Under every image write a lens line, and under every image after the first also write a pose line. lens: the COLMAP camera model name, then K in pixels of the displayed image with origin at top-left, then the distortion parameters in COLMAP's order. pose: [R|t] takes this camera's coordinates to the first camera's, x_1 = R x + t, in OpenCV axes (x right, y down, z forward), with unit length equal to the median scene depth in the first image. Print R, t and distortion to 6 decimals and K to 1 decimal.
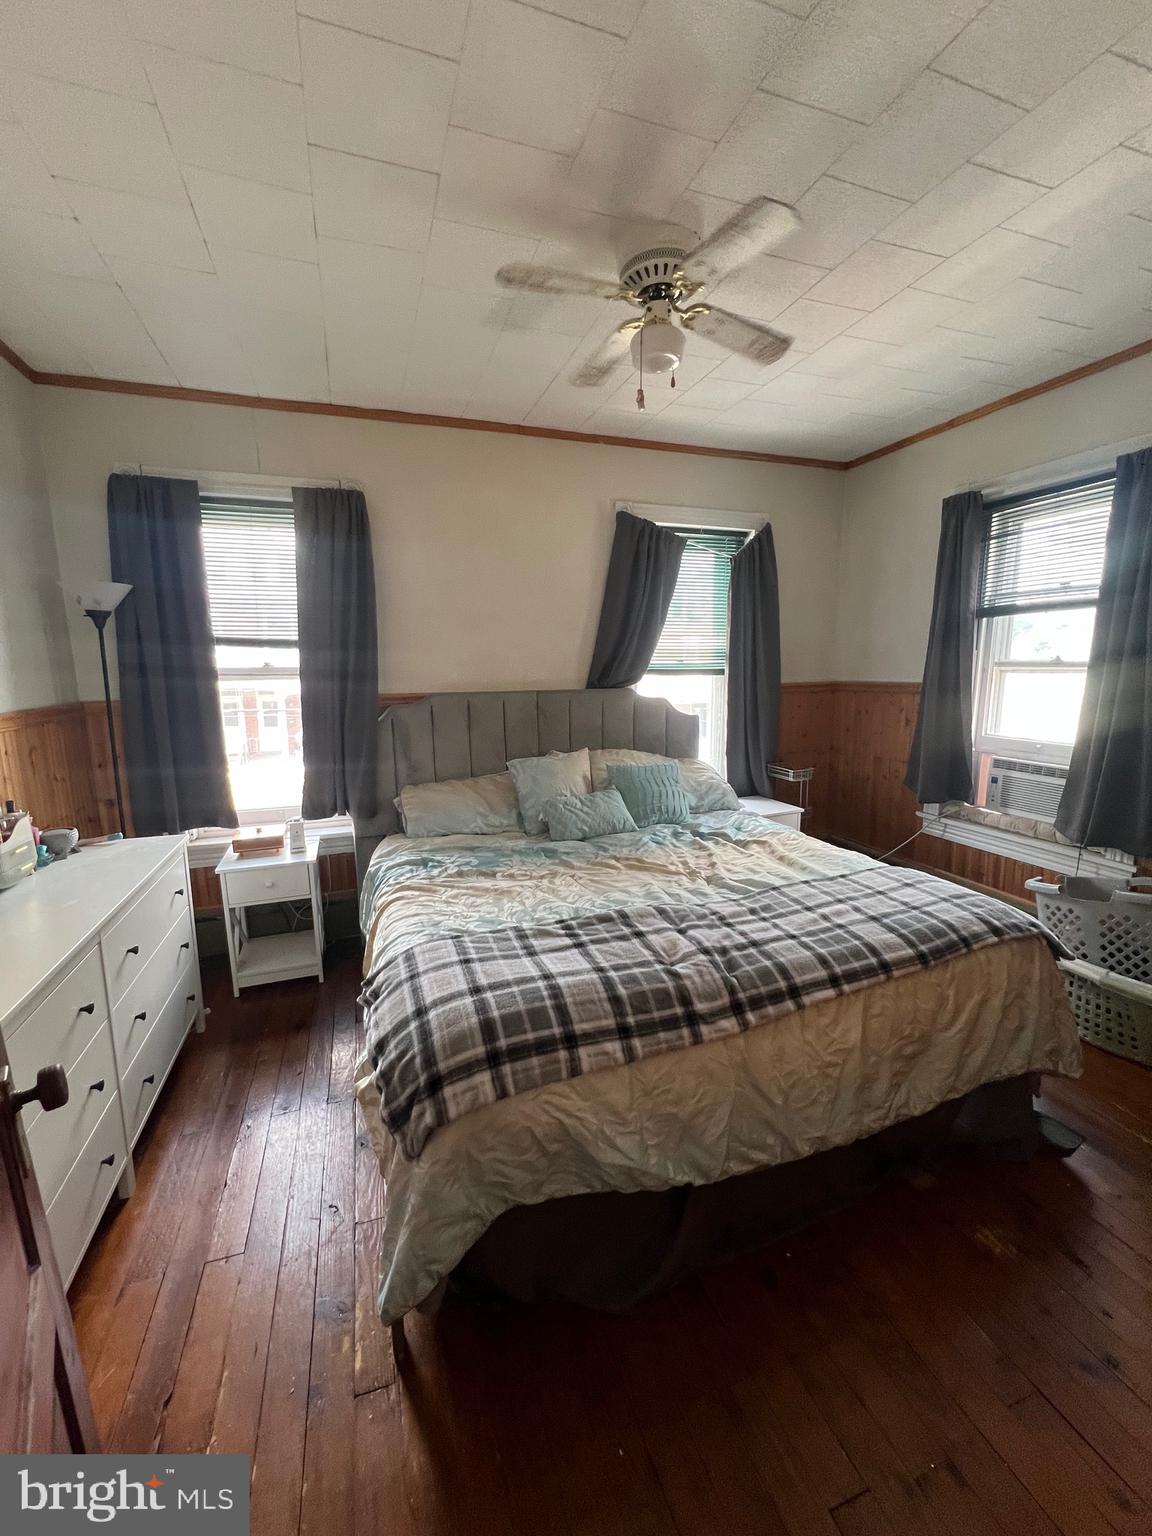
lens RADIAL K [[621.4, 0, 575.7], [0, 621.4, 773.8], [0, 0, 1]] dist [-0.003088, 0.000727]
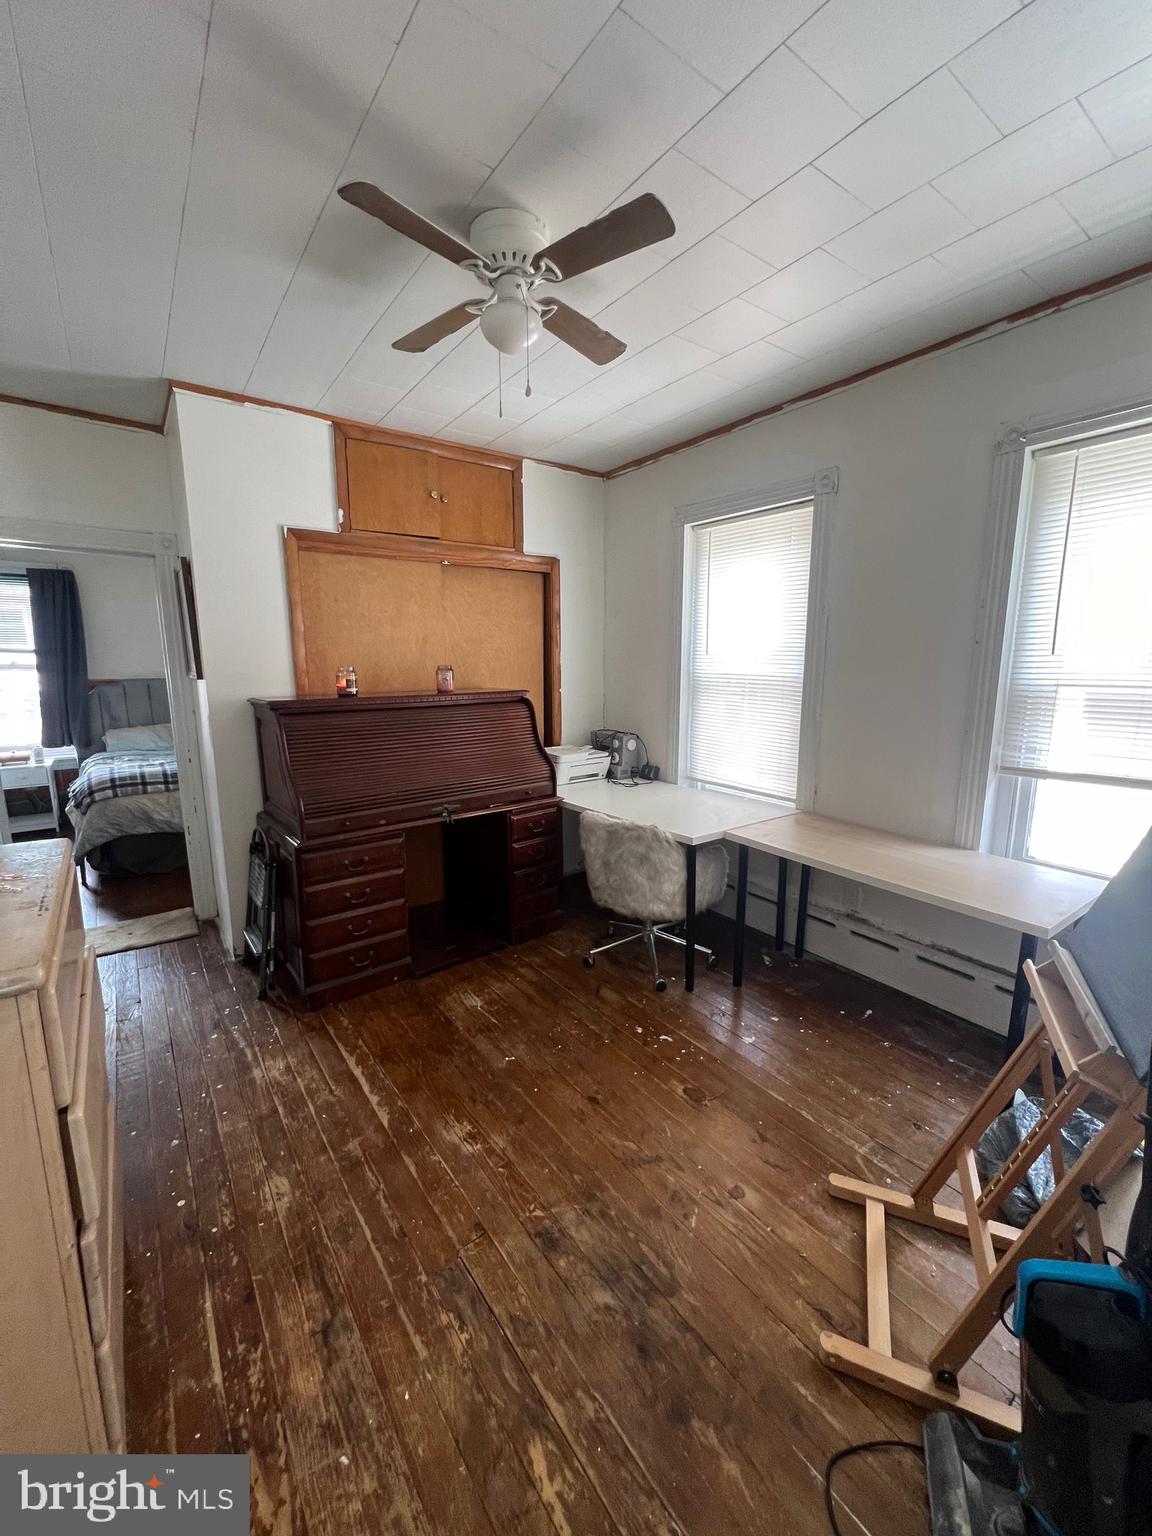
lens RADIAL K [[621.4, 0, 576.7], [0, 621.4, 765.5], [0, 0, 1]] dist [-0.003088, 0.000727]
pose [[0.956788, -0.045203, 0.287252, 0.548136], [0.047119, 0.998889, 0.000240, 0.201888], [-0.286943, 0.013305, 0.957855, -1.219710]]
